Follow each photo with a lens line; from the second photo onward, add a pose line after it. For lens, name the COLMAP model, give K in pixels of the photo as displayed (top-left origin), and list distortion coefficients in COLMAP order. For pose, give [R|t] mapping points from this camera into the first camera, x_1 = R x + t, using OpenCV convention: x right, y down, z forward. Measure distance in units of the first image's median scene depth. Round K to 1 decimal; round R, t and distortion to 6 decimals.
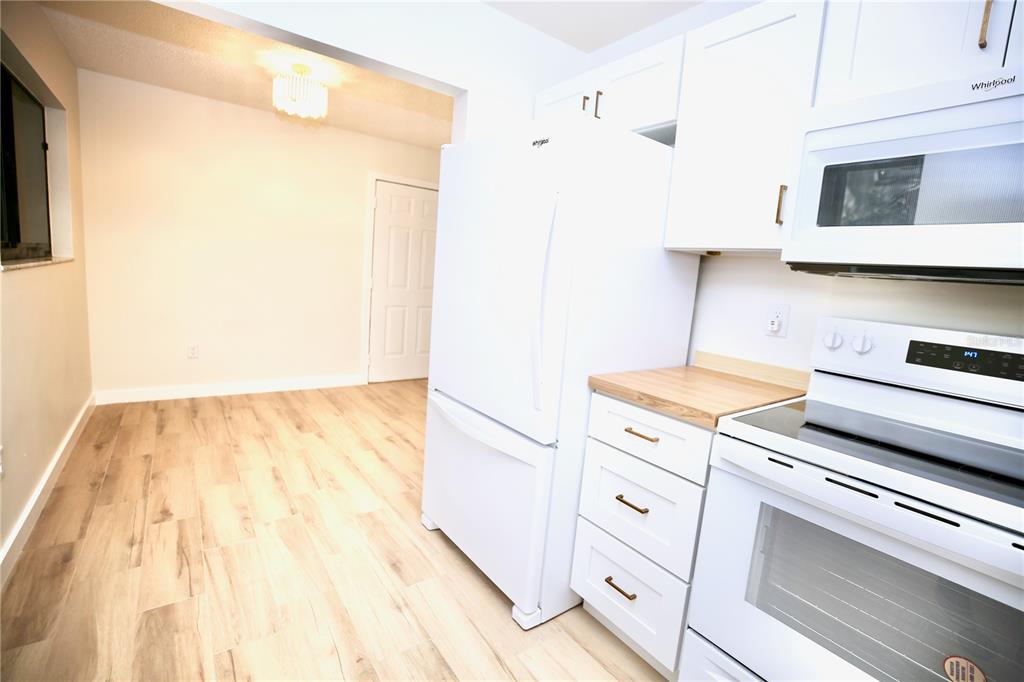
lens RADIAL K [[464.8, 0, 511.7], [0, 464.8, 338.4], [0, 0, 1]] dist [-0.045636, 0.013073]
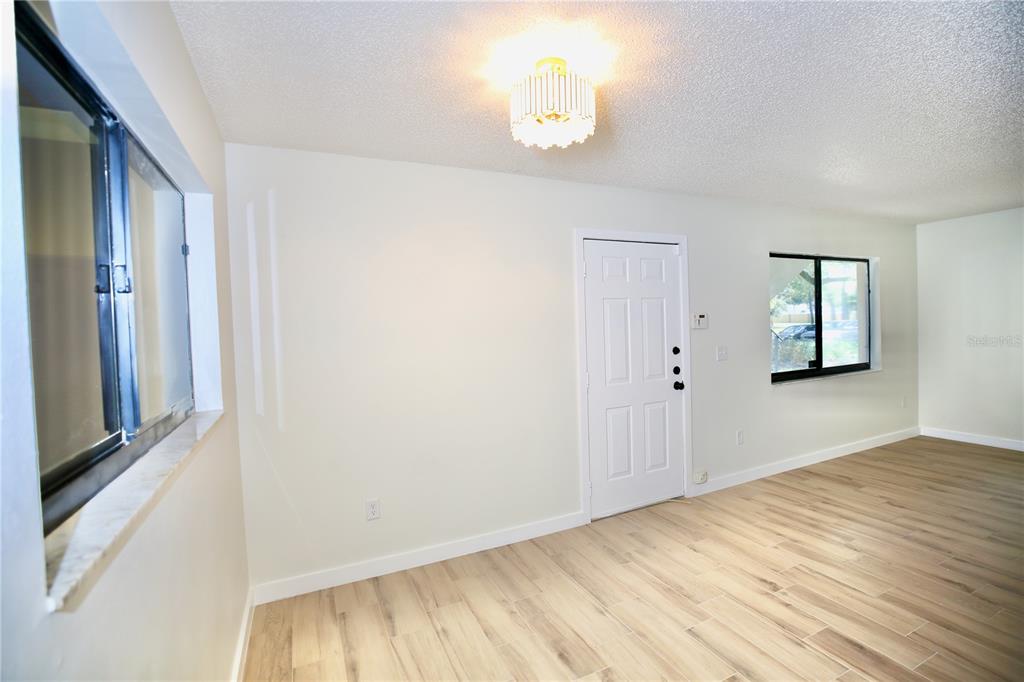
lens RADIAL K [[464.8, 0, 511.7], [0, 464.8, 338.4], [0, 0, 1]] dist [-0.045636, 0.013073]
pose [[0.974747, -0.105394, -0.196878, -0.750132], [0.082095, 0.989007, -0.122985, -0.293780], [0.207676, 0.103716, 0.972684, 0.761065]]
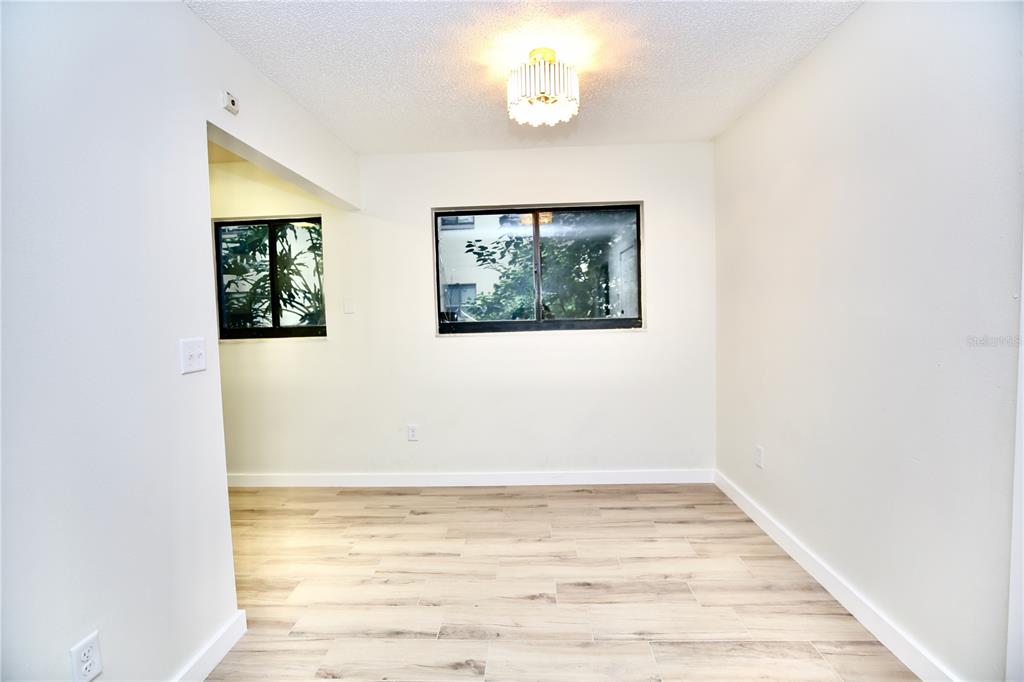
lens RADIAL K [[464.8, 0, 511.7], [0, 464.8, 338.4], [0, 0, 1]] dist [-0.045636, 0.013073]
pose [[-0.623483, -0.015381, -0.781686, 0.203915], [-0.132734, 0.987375, 0.086442, -0.371732], [0.770487, 0.157652, -0.617653, 2.557684]]
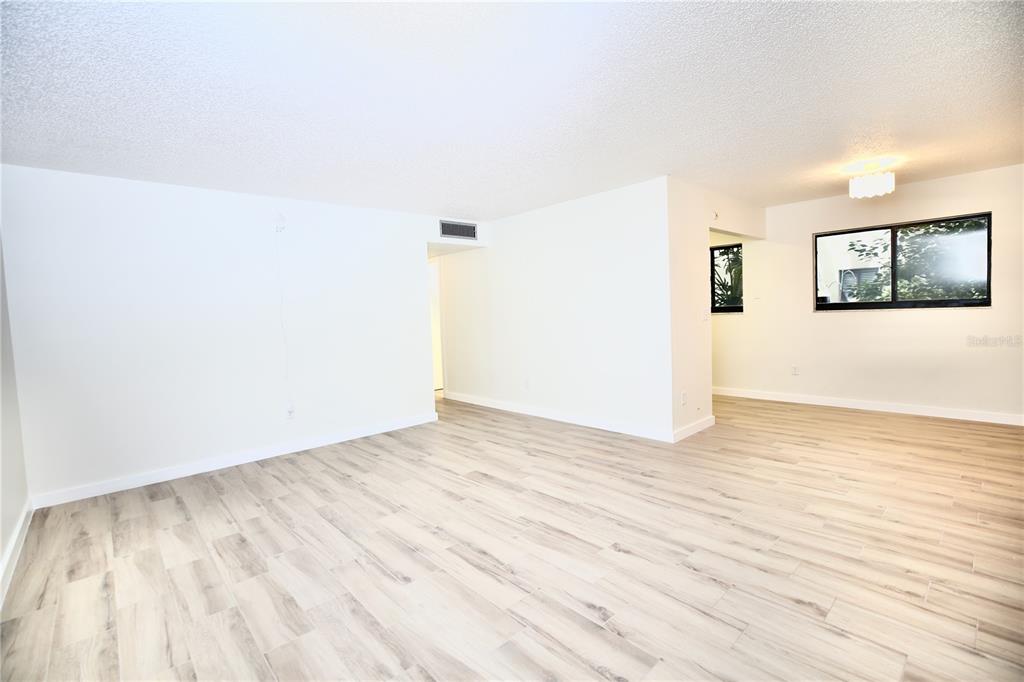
lens RADIAL K [[464.8, 0, 511.7], [0, 464.8, 338.4], [0, 0, 1]] dist [-0.045636, 0.013073]
pose [[-0.993193, -0.030861, -0.112314, 1.335717], [-0.052093, 0.980139, 0.191348, -0.489976], [0.104179, 0.195896, -0.975075, 4.058213]]
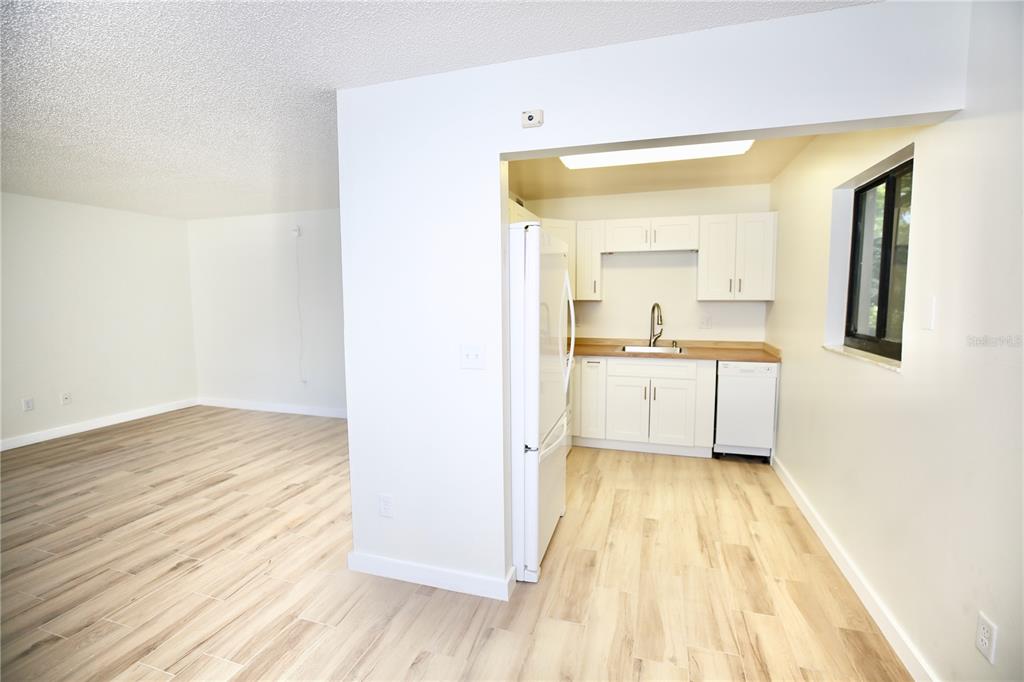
lens RADIAL K [[464.8, 0, 511.7], [0, 464.8, 338.4], [0, 0, 1]] dist [-0.045636, 0.013073]
pose [[-0.596014, -0.149376, 0.788958, -1.196119], [0.071173, 0.968849, 0.237204, -0.499815], [-0.799814, 0.197529, -0.566816, 2.050777]]
